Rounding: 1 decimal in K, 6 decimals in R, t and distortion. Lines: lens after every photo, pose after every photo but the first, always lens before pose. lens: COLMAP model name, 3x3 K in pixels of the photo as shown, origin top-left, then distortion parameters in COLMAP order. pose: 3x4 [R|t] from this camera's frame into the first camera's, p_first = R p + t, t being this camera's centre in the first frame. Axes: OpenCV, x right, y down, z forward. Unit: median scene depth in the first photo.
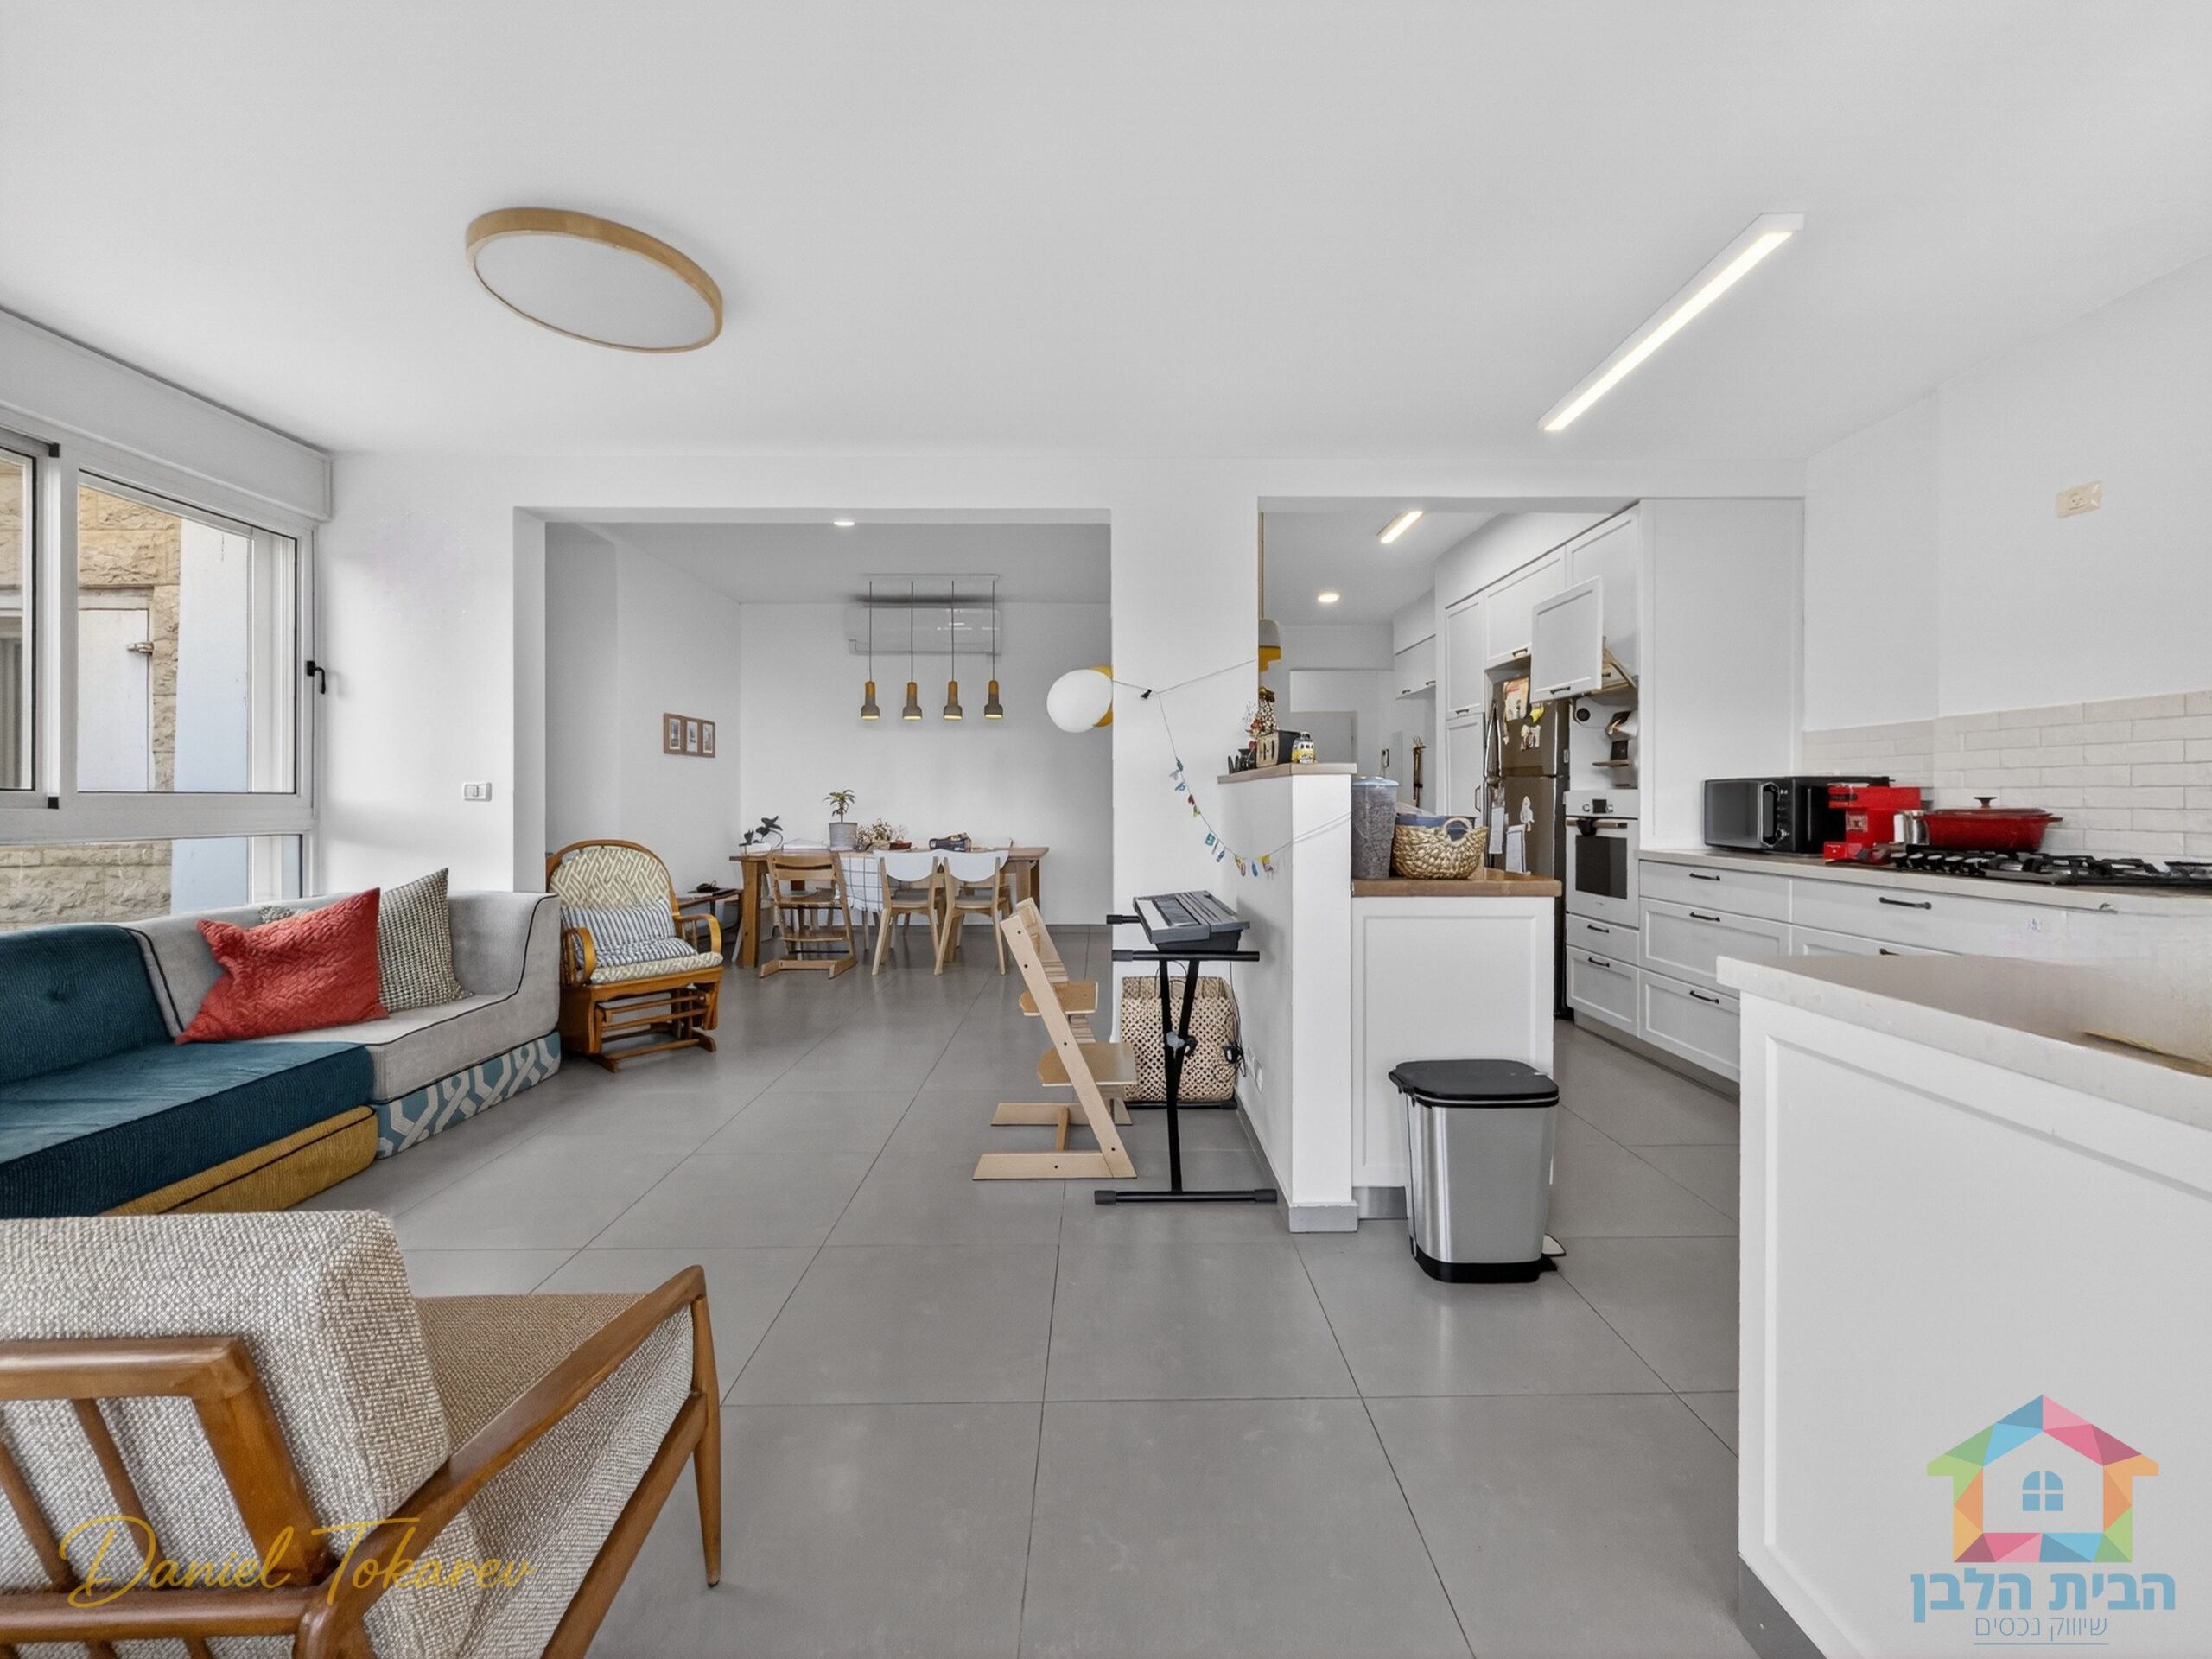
lens RADIAL K [[913.3, 0, 1112.1], [0, 913.3, 818.0], [0, 0, 1]] dist [-0.000828, -0.000050]
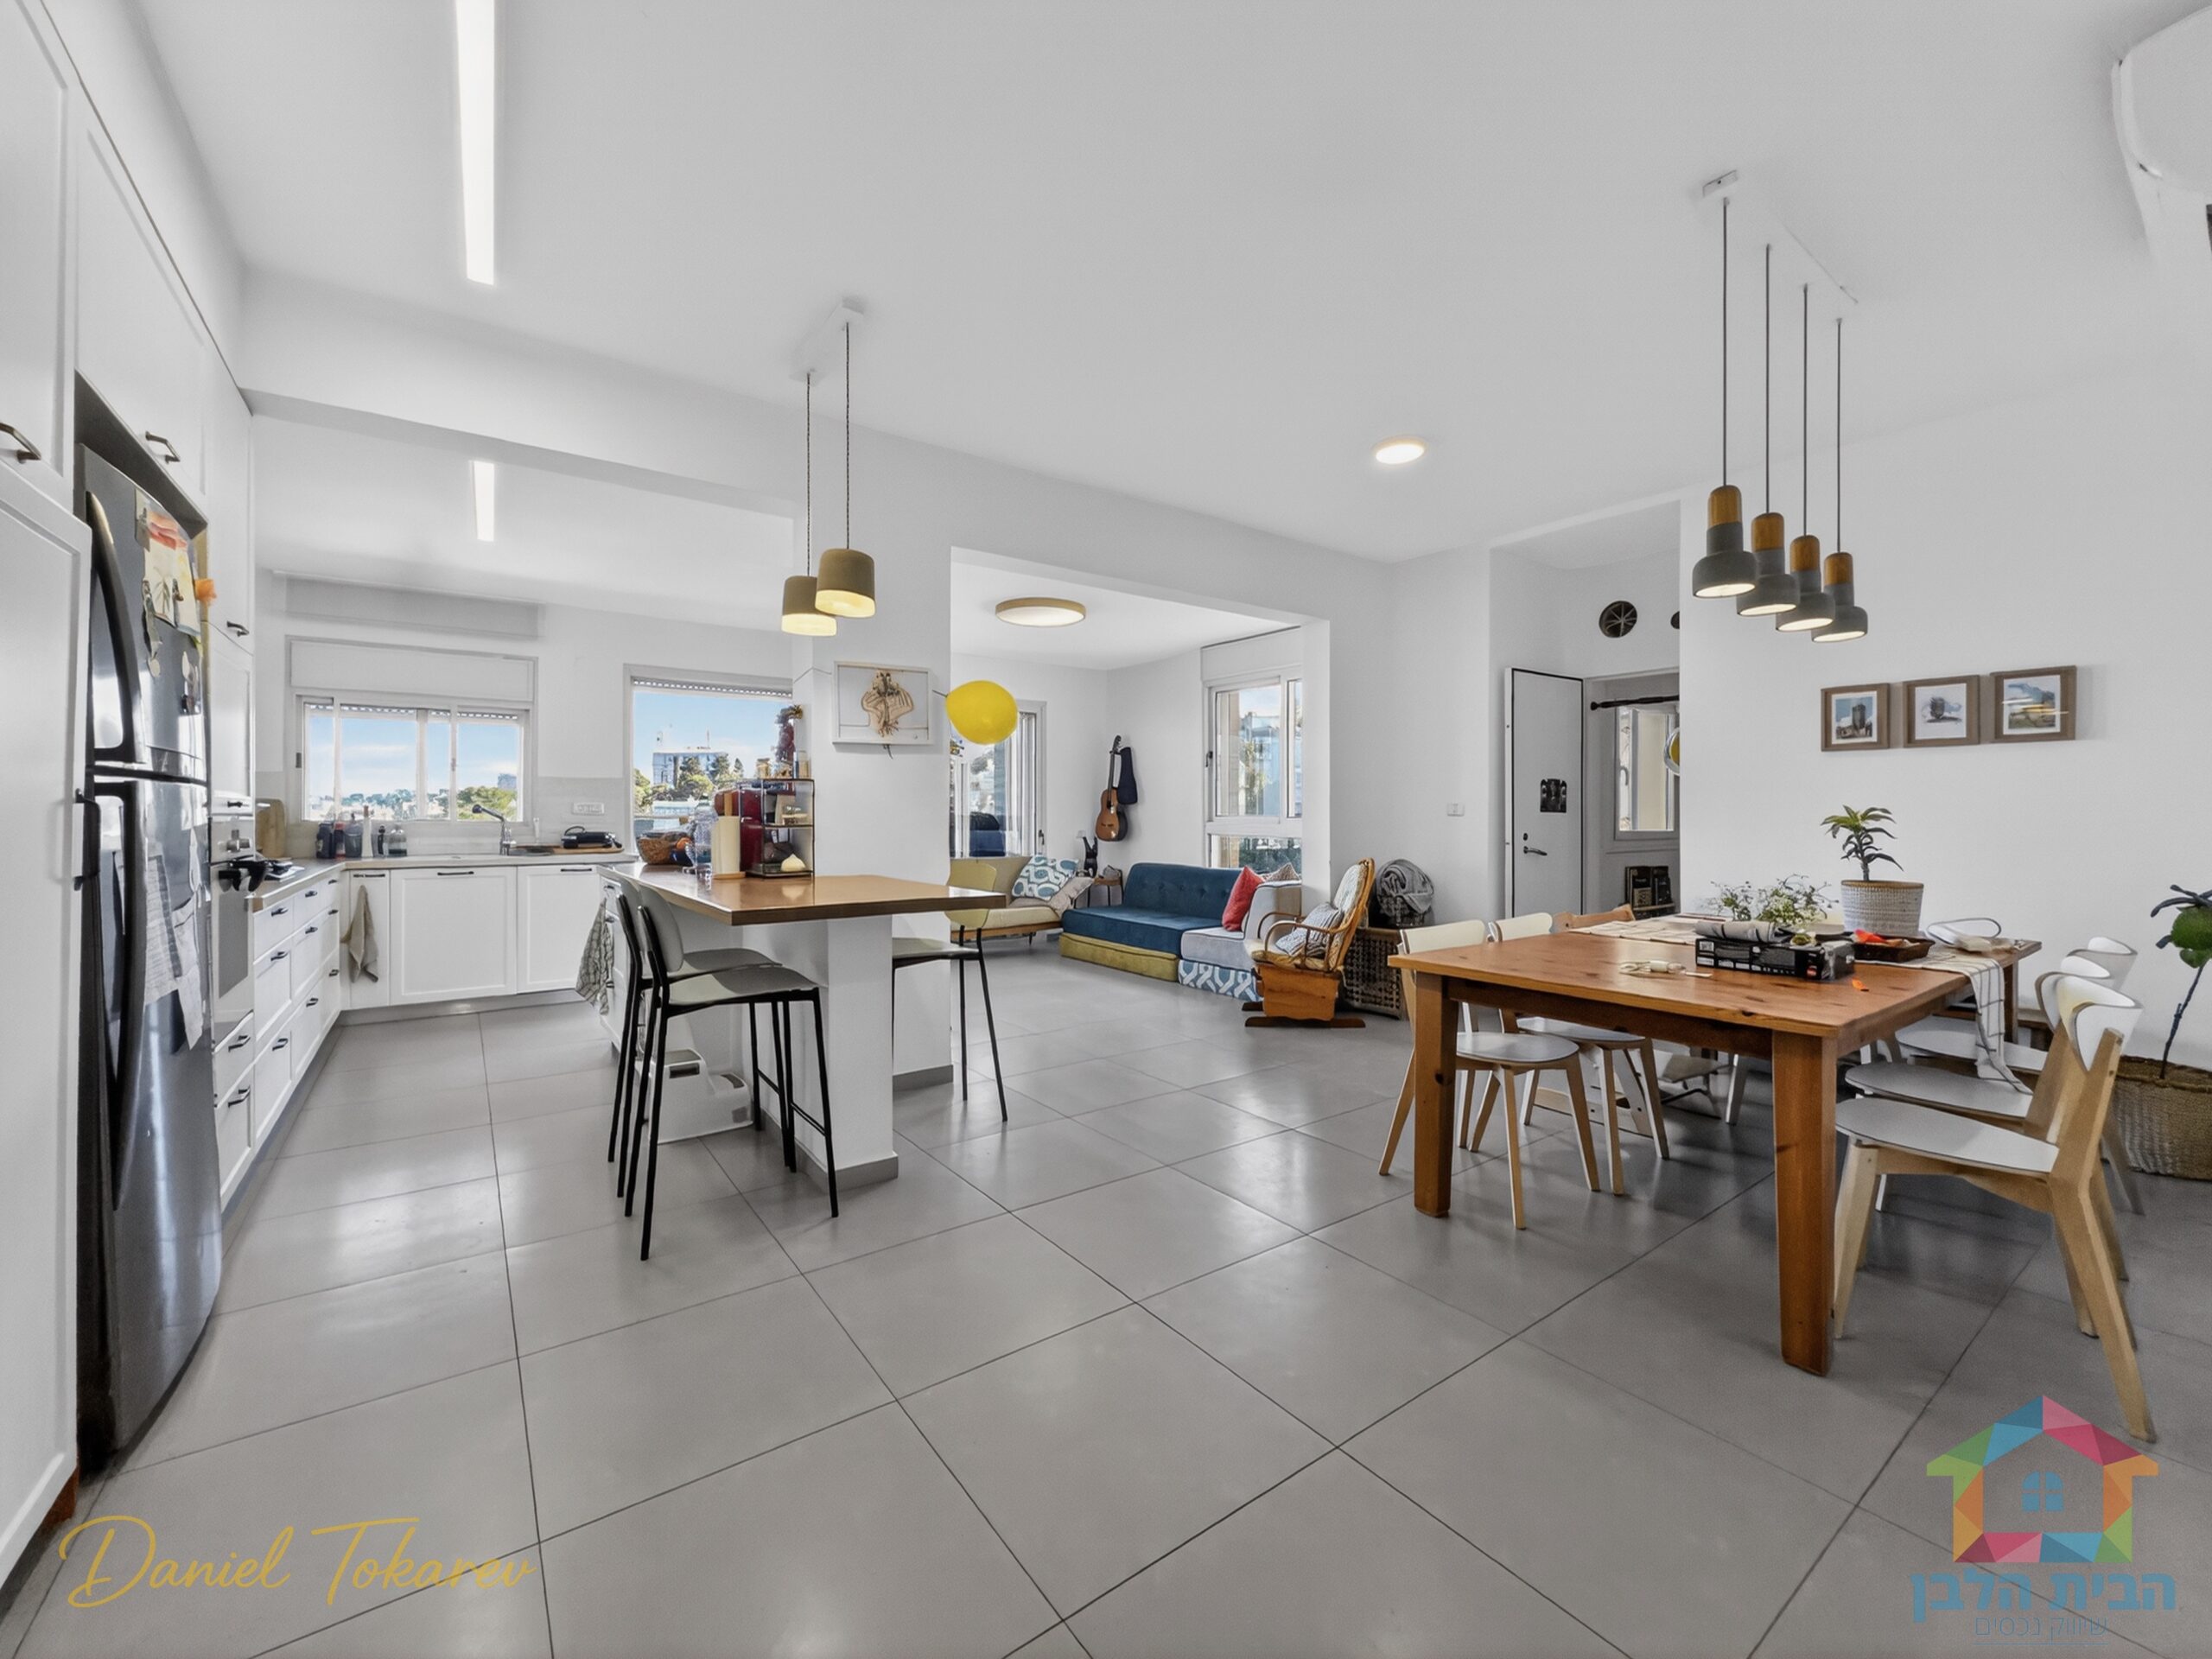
lens RADIAL K [[894.2, 0, 1105.7], [0, 894.2, 808.6], [0, 0, 1]] dist [0.000089, -0.000080]
pose [[-0.815950, -0.001046, -0.578122, 0.465753], [-0.010469, 0.999861, 0.012967, -0.058570], [0.578028, 0.016633, -0.815848, 2.075282]]
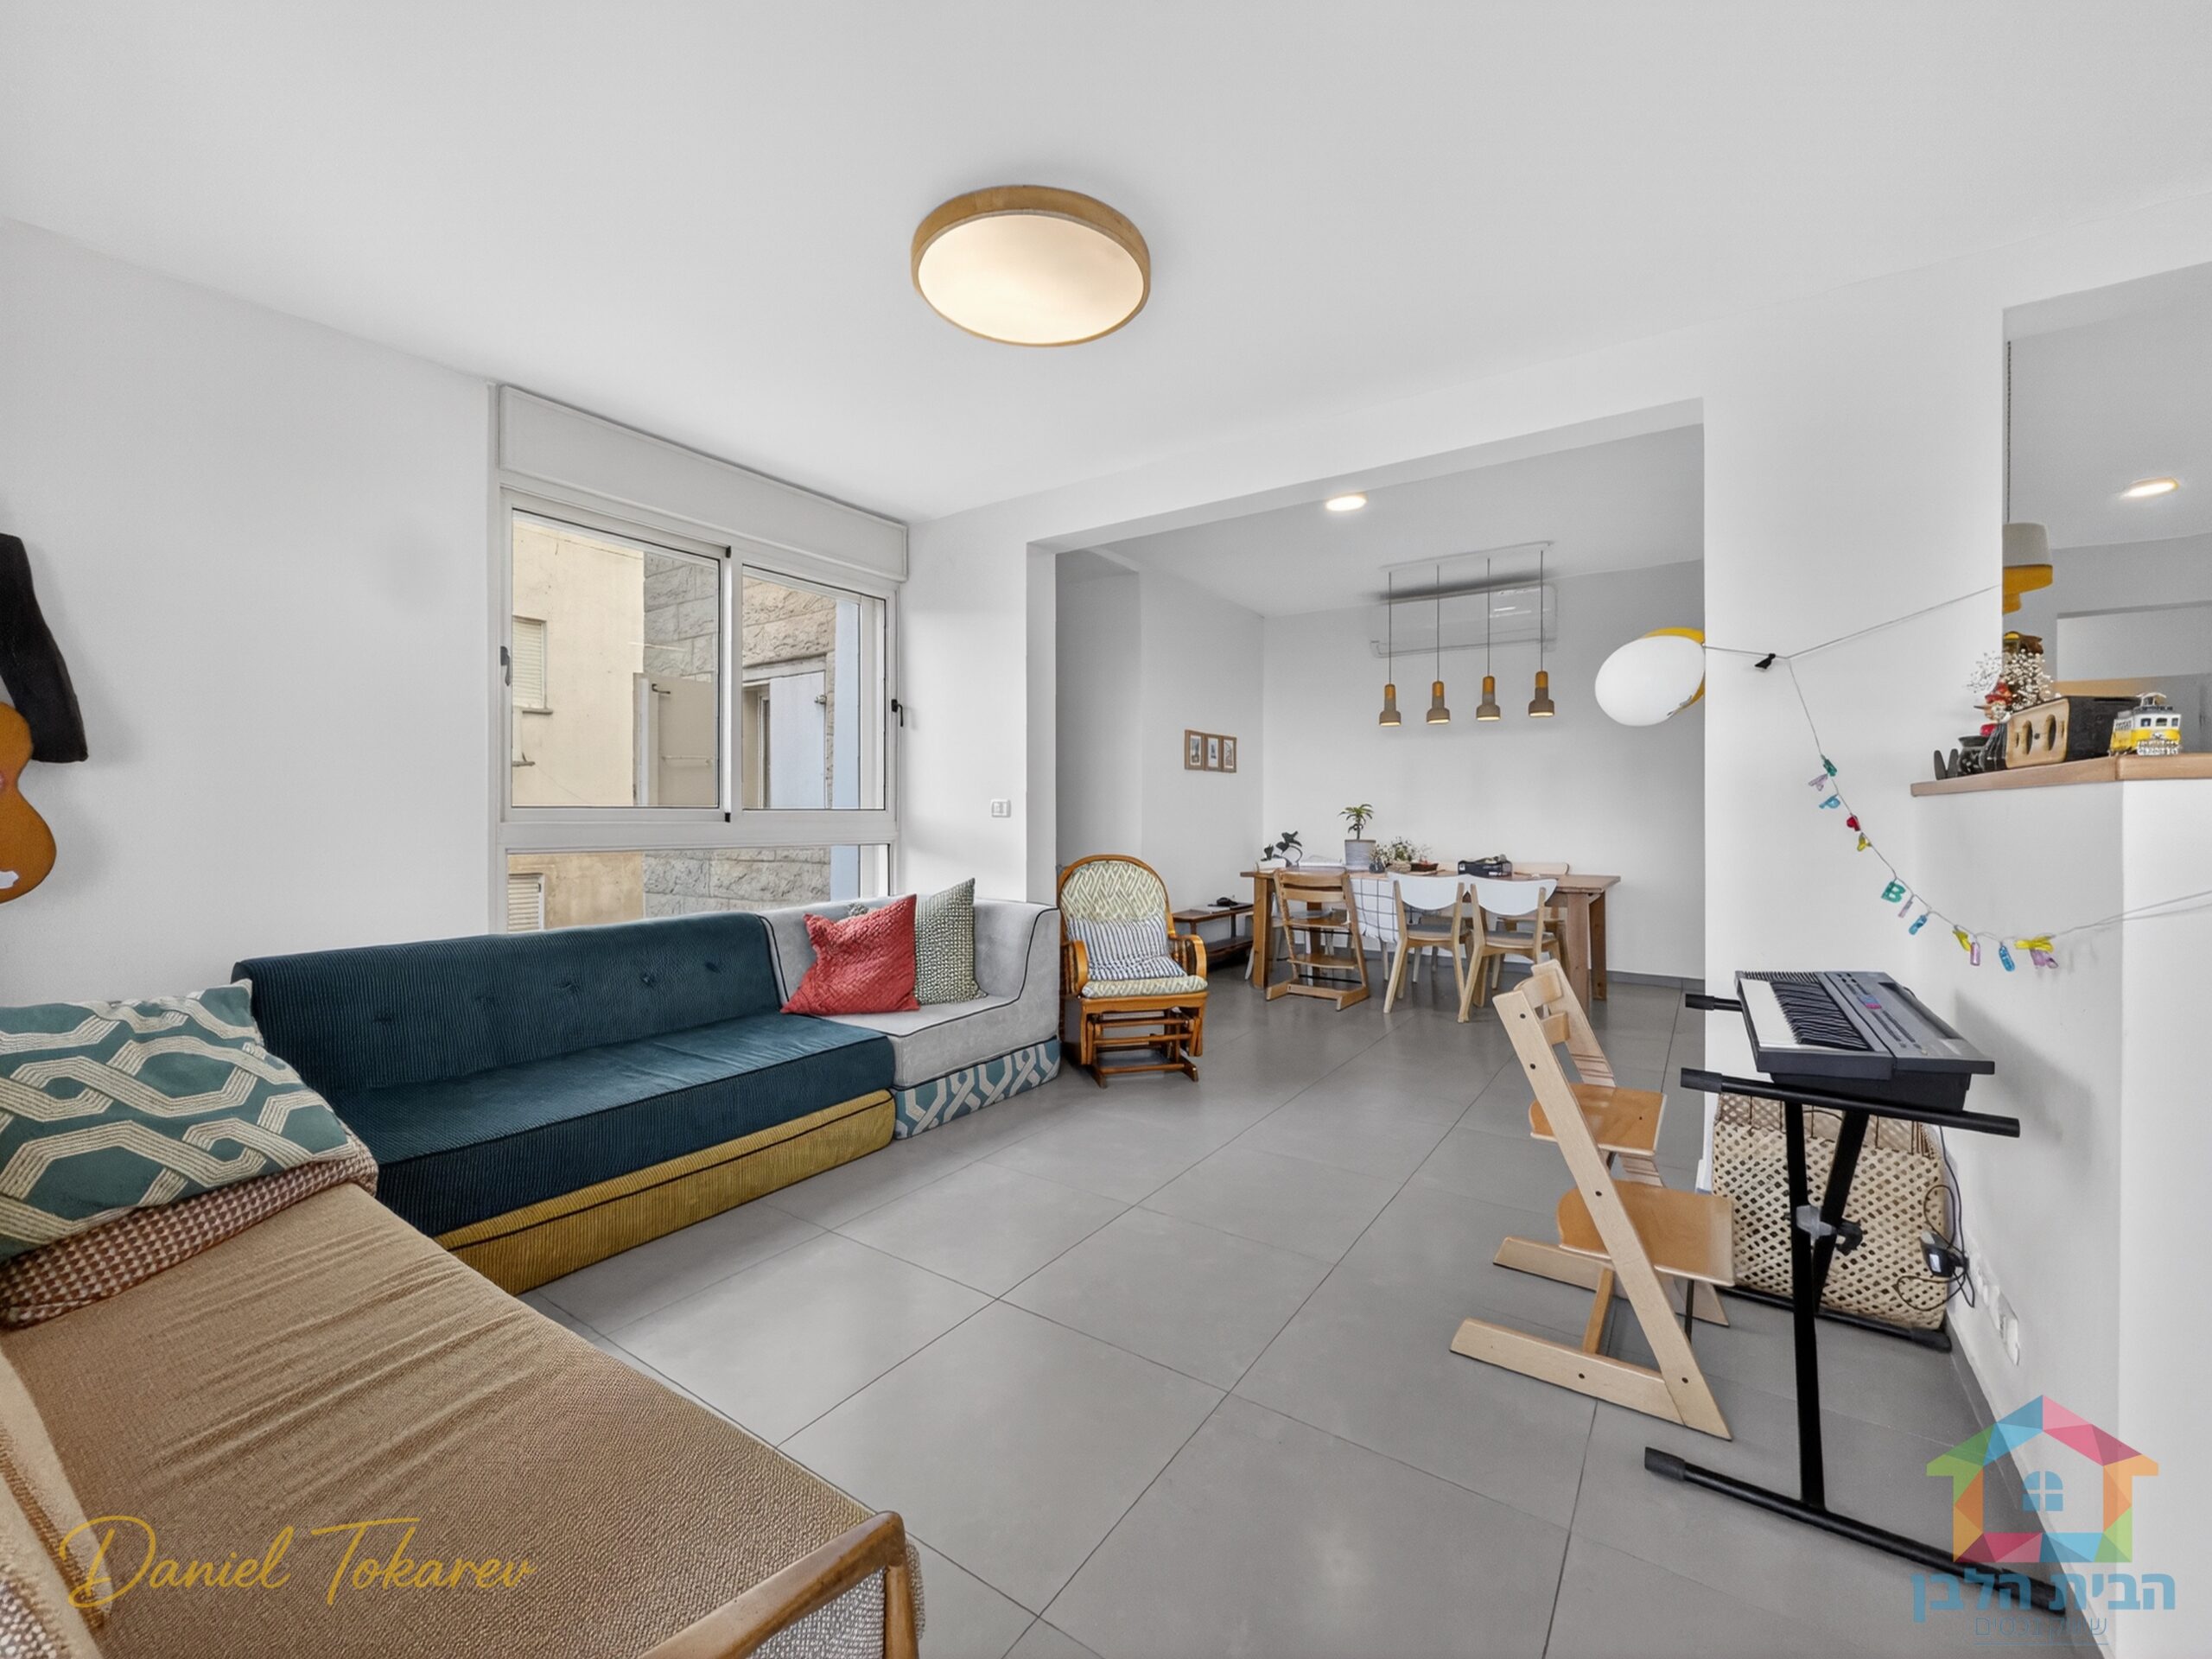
lens RADIAL K [[903.0, 0, 1081.8], [0, 903.0, 817.9], [0, 0, 1]] dist [-0.002242, -0.000018]
pose [[0.811383, 0.005945, -0.584484, 0.017696], [-0.013712, 0.999867, -0.008865, -0.009482], [0.584353, 0.015207, 0.811357, 0.179786]]
